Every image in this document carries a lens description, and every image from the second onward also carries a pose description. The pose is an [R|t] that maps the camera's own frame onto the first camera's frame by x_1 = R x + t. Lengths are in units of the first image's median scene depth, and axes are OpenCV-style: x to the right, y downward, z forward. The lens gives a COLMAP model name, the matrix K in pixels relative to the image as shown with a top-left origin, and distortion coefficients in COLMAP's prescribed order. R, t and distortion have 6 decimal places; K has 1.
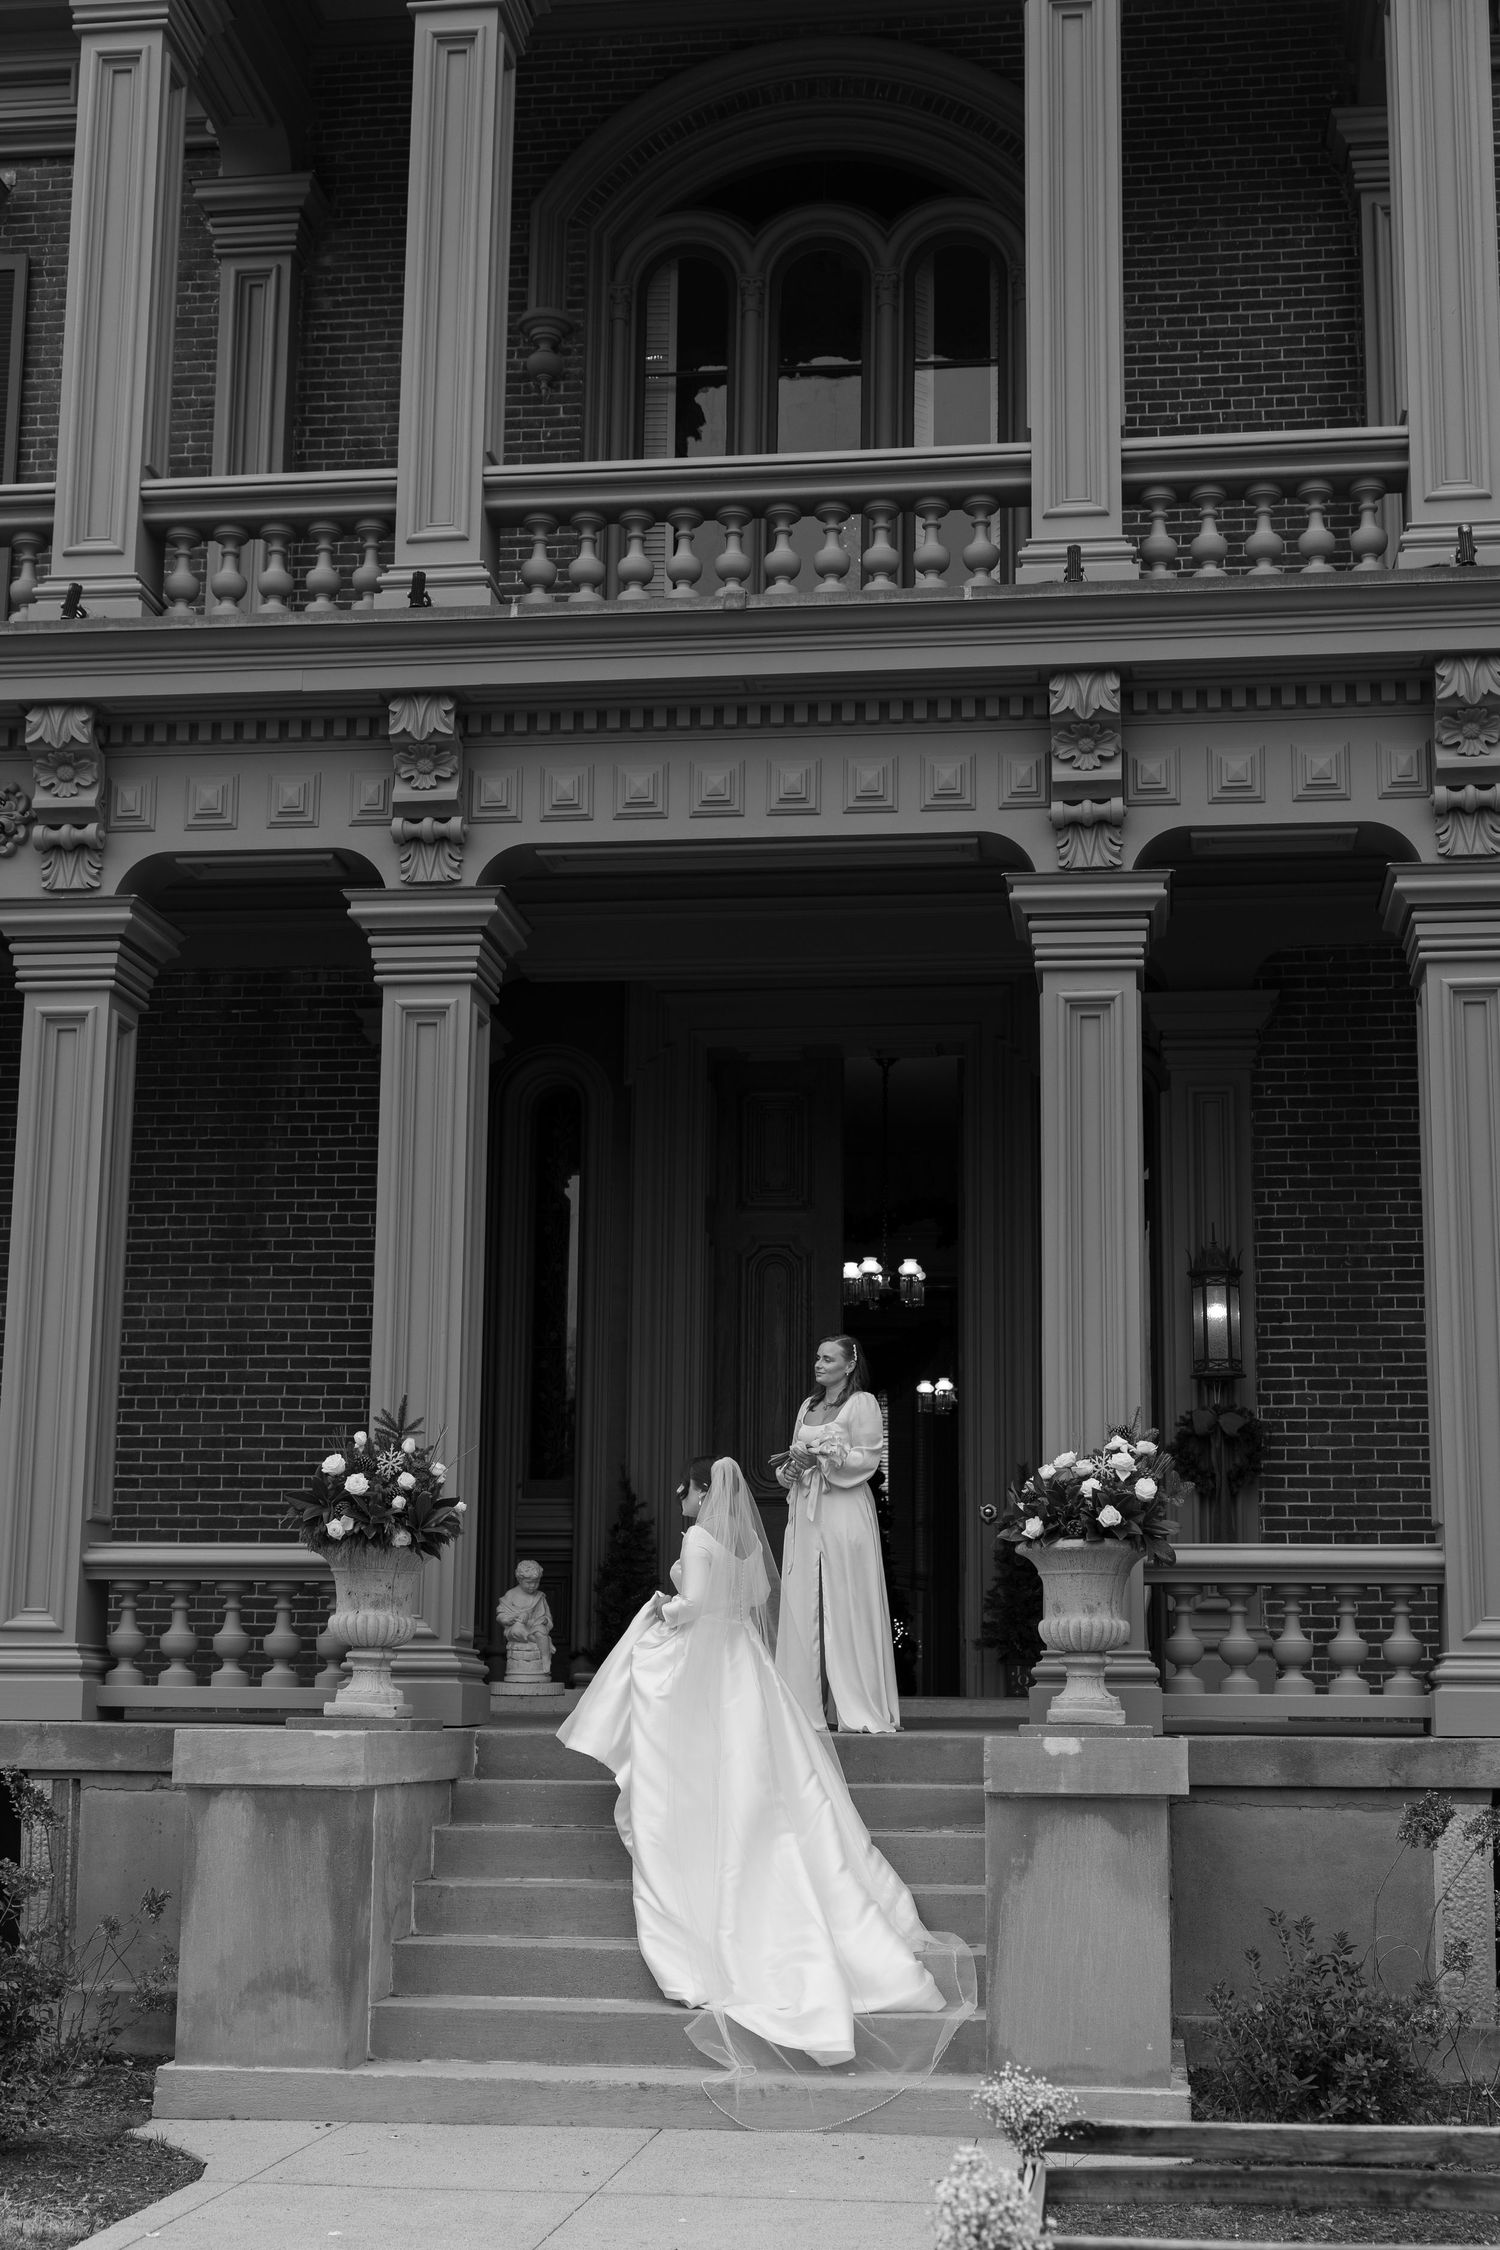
lens RADIAL K [[2977.8, 0, 770.6], [0, 2977.8, 1178.7], [0, 0, 1]] dist [0.000848, 0.000000]
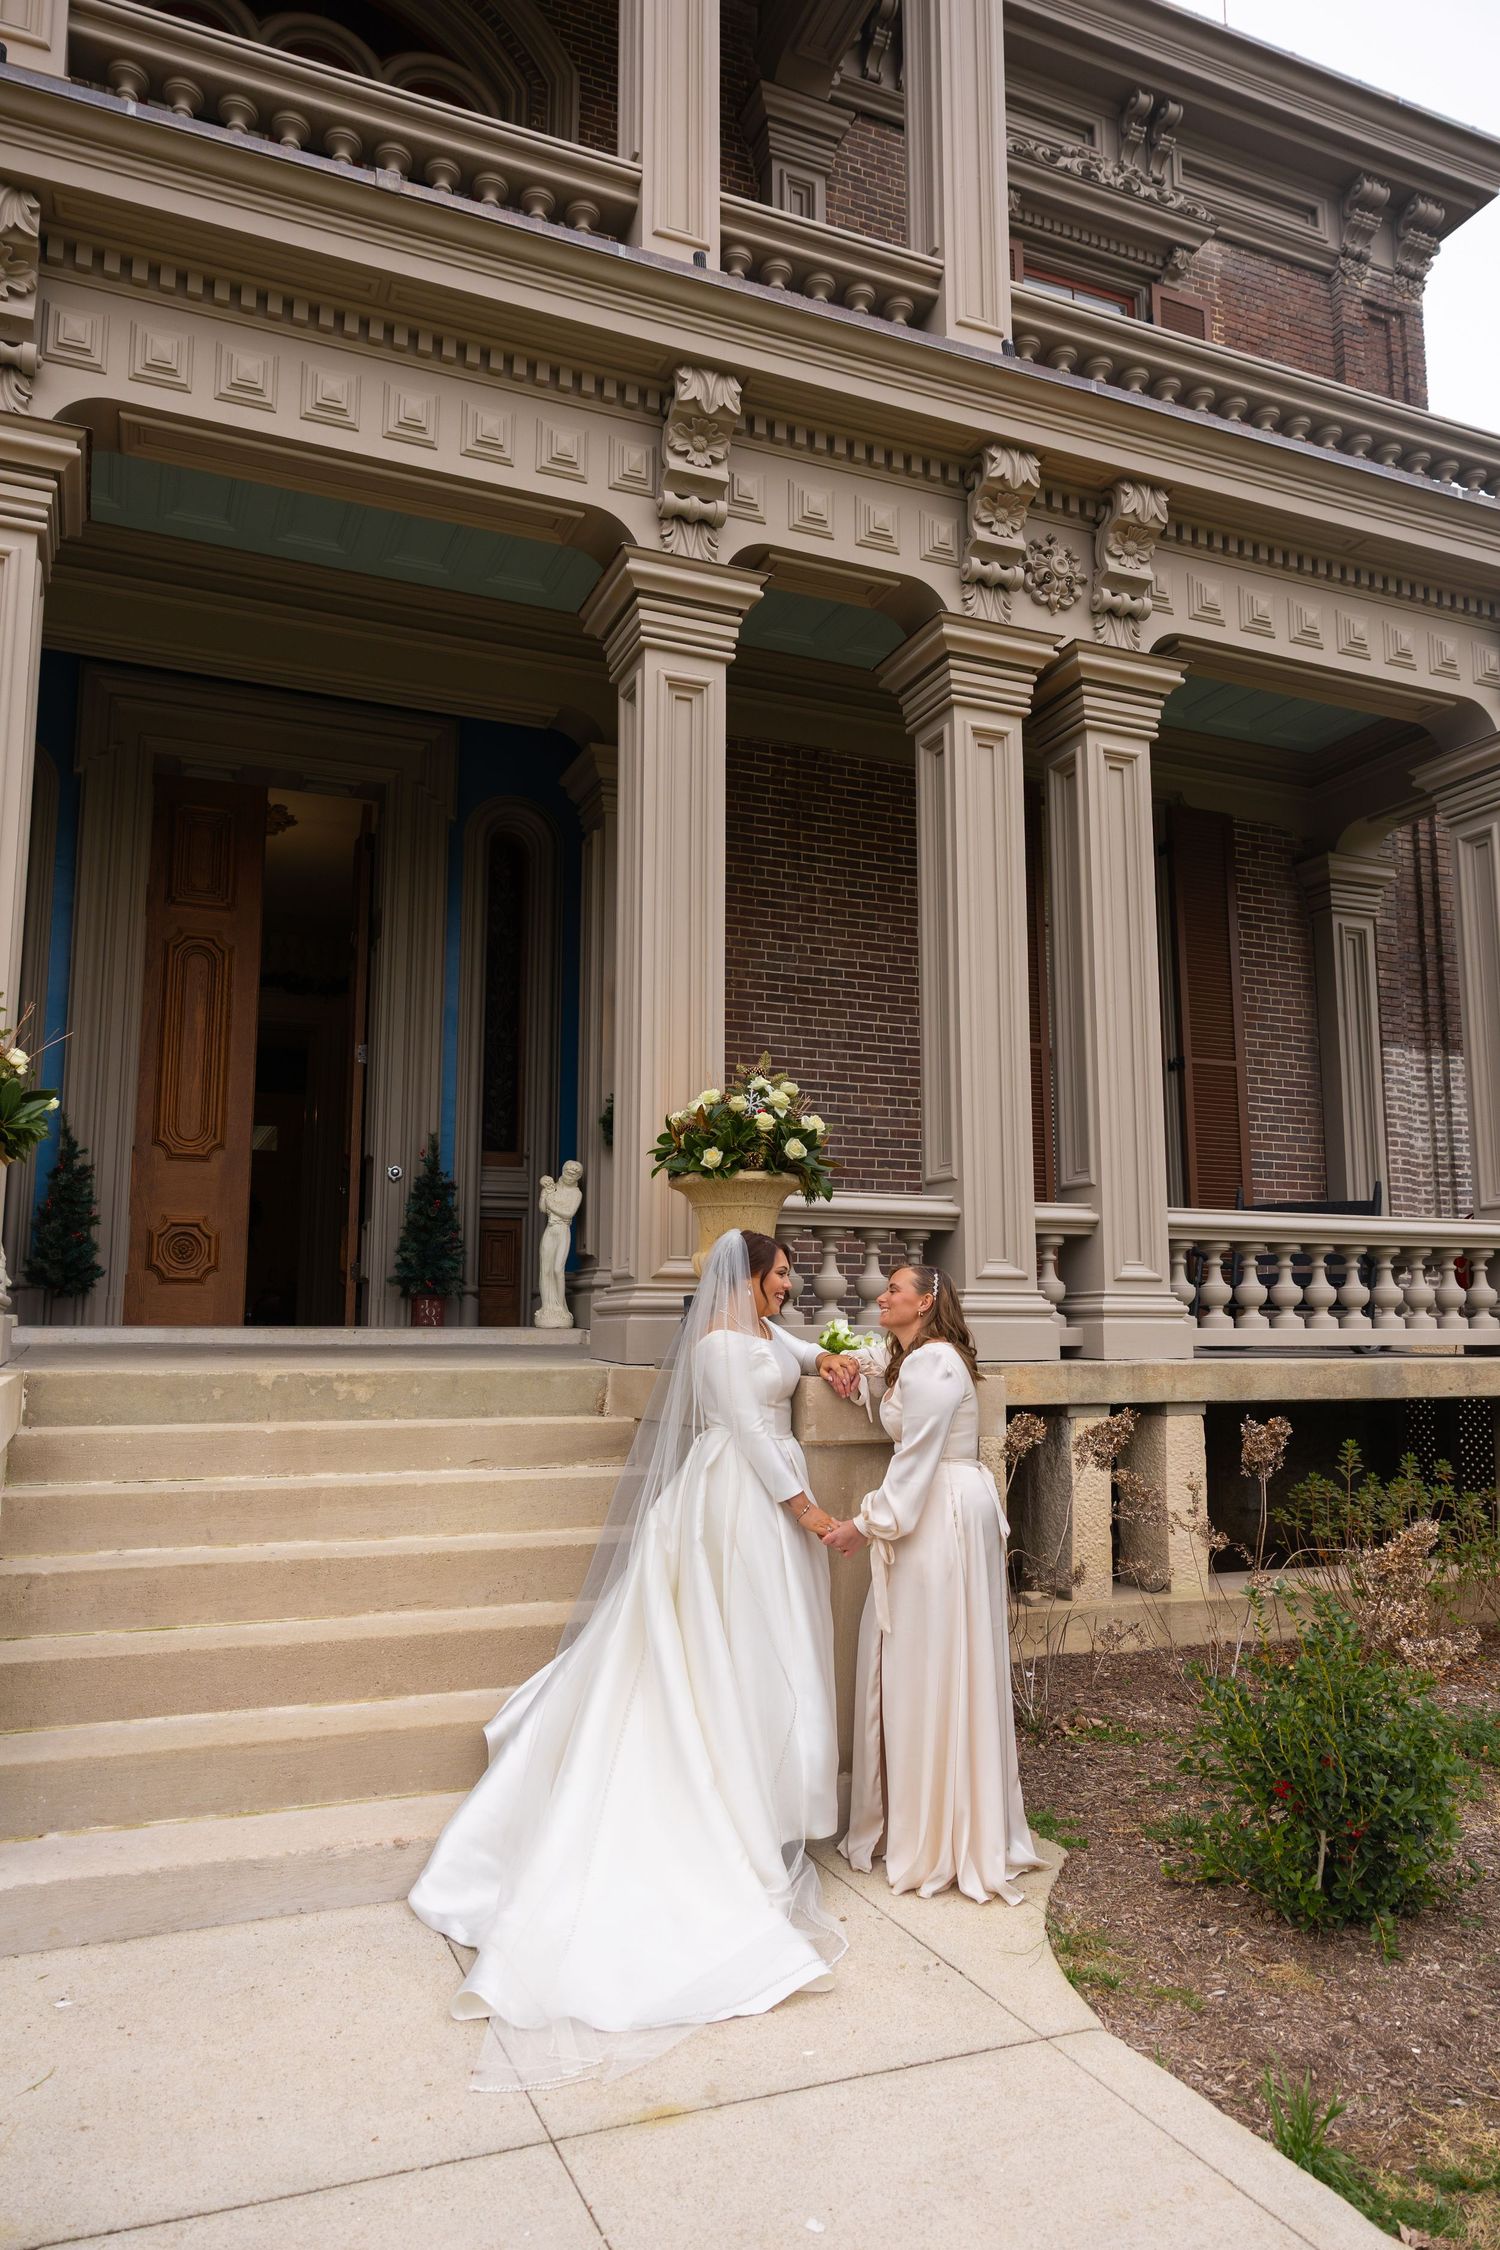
lens RADIAL K [[1516.8, 0, 739.3], [0, 1516.8, 1128.4], [0, 0, 1]] dist [0.001778, 0.002714]
pose [[0.866784, 0.059871, 0.495077, -0.134966], [-0.082495, 0.996304, 0.023947, 0.084280], [-0.491814, -0.061598, 0.868519, 0.500273]]
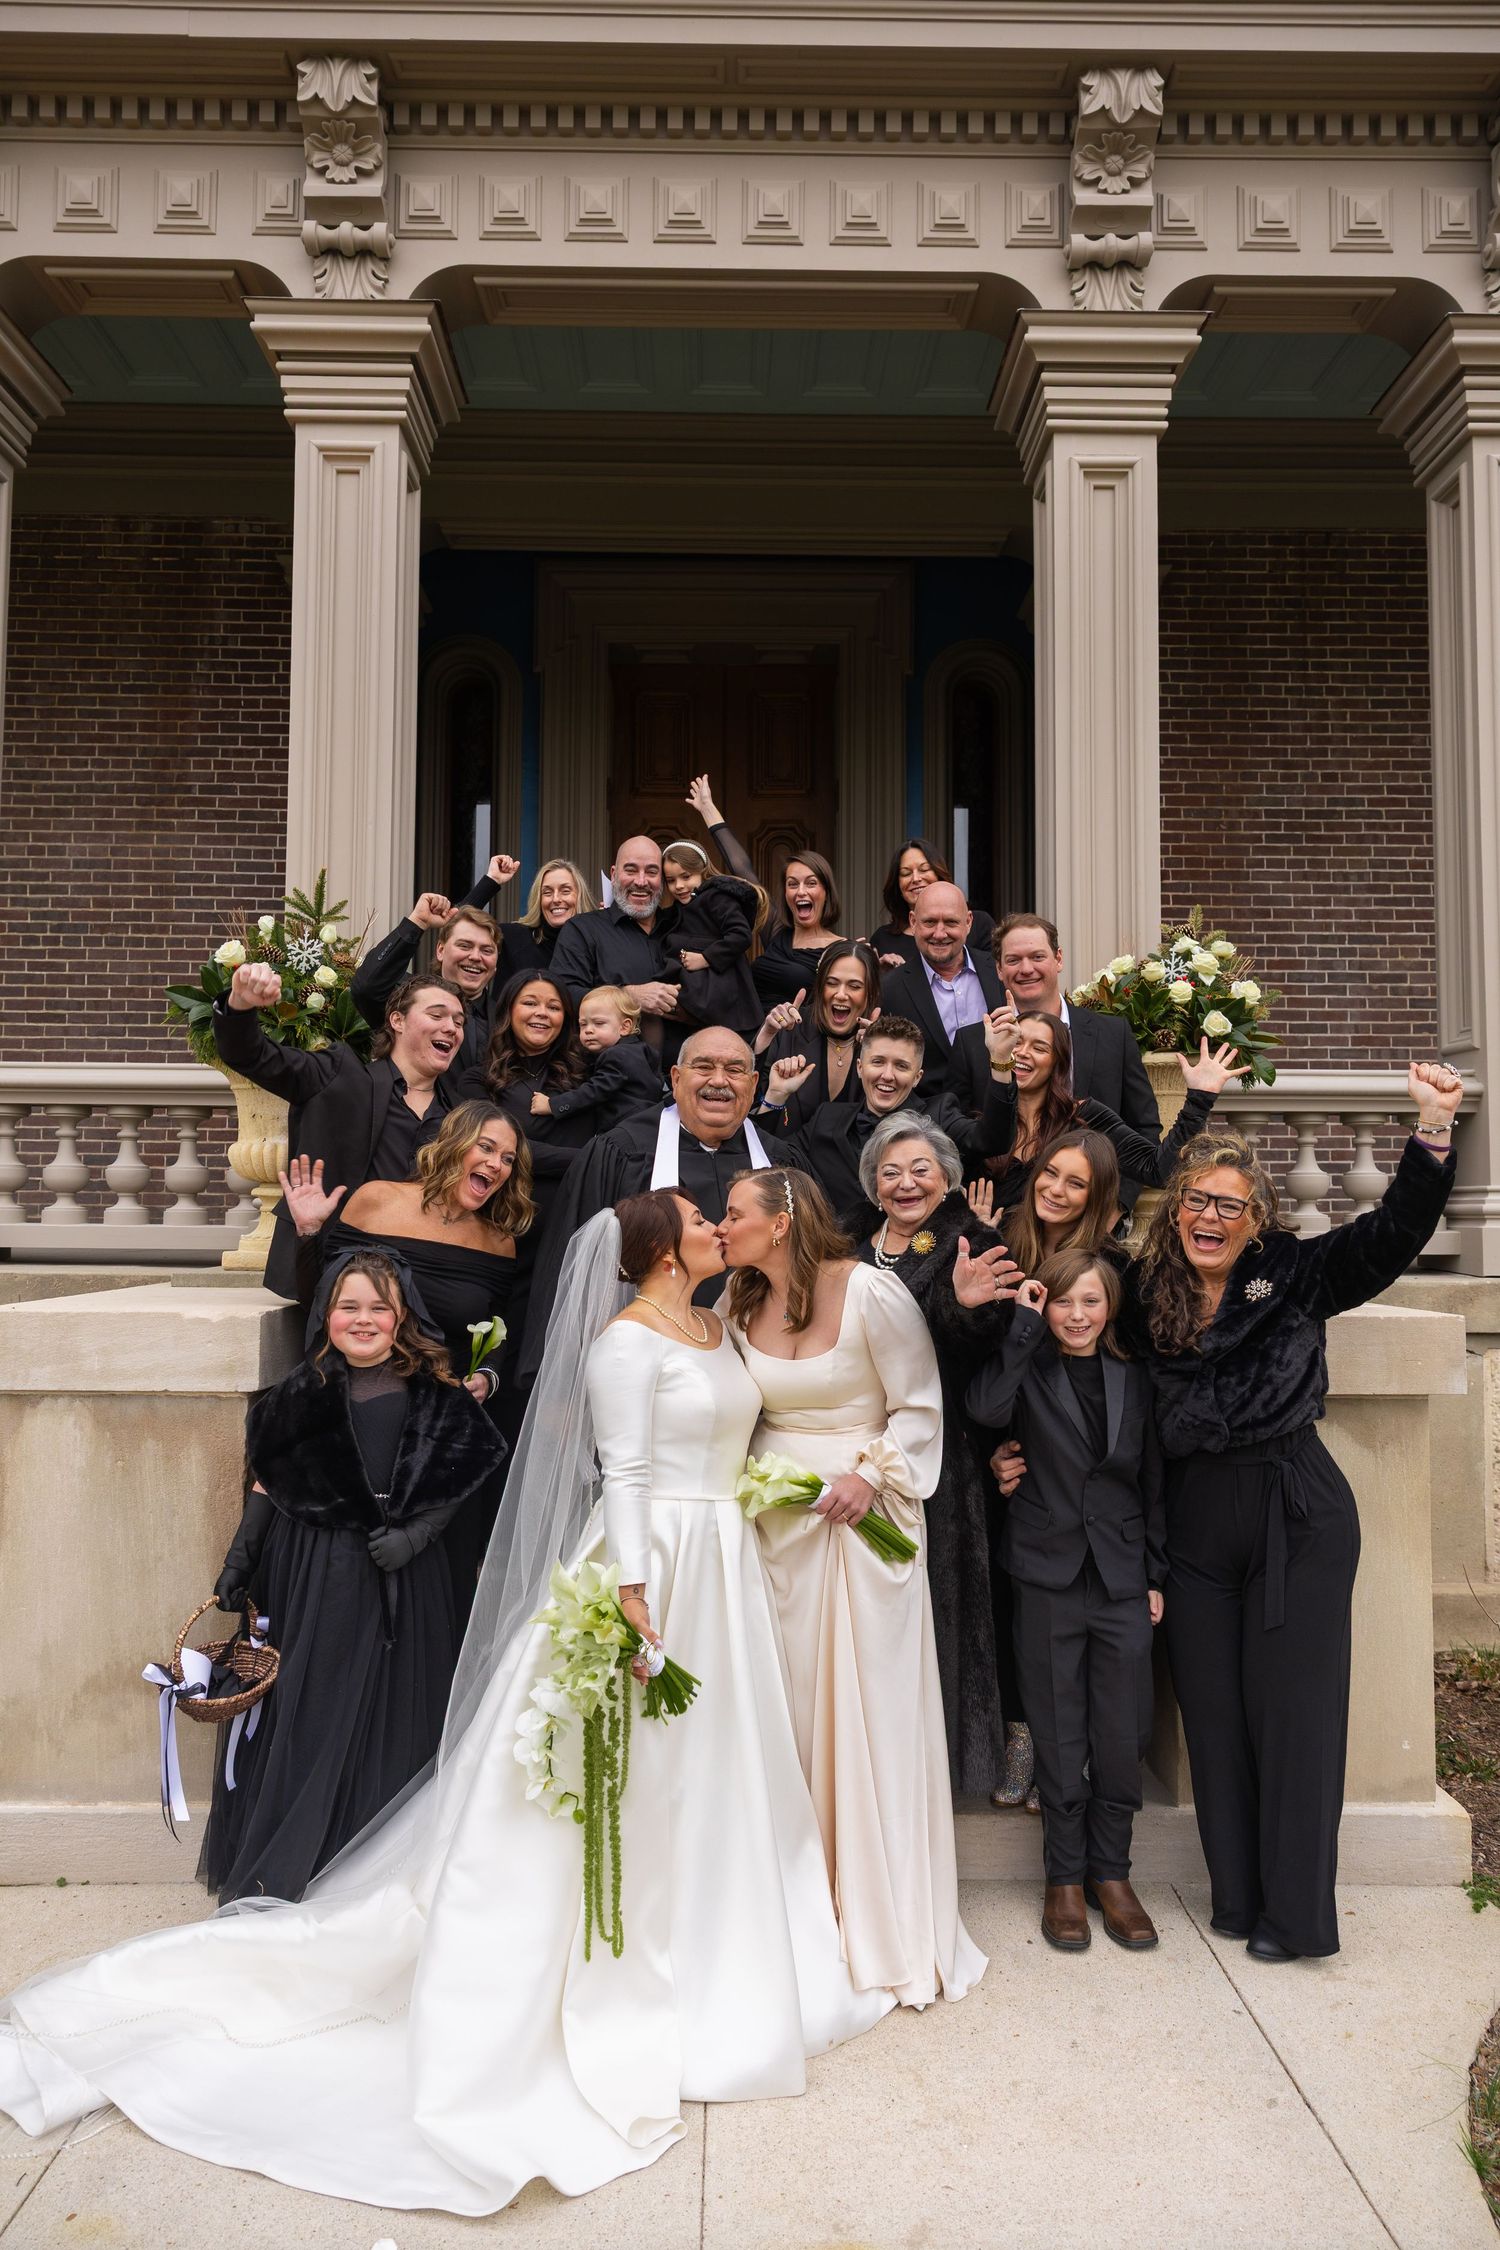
lens RADIAL K [[1516.8, 0, 747.0], [0, 1516.8, 1119.8], [0, 0, 1]] dist [0.001778, 0.002714]
pose [[0.990568, 0.004160, 0.136959, -0.060826], [-0.021174, 0.992180, 0.123005, 0.080280], [-0.135377, -0.124745, 0.982910, 0.534277]]
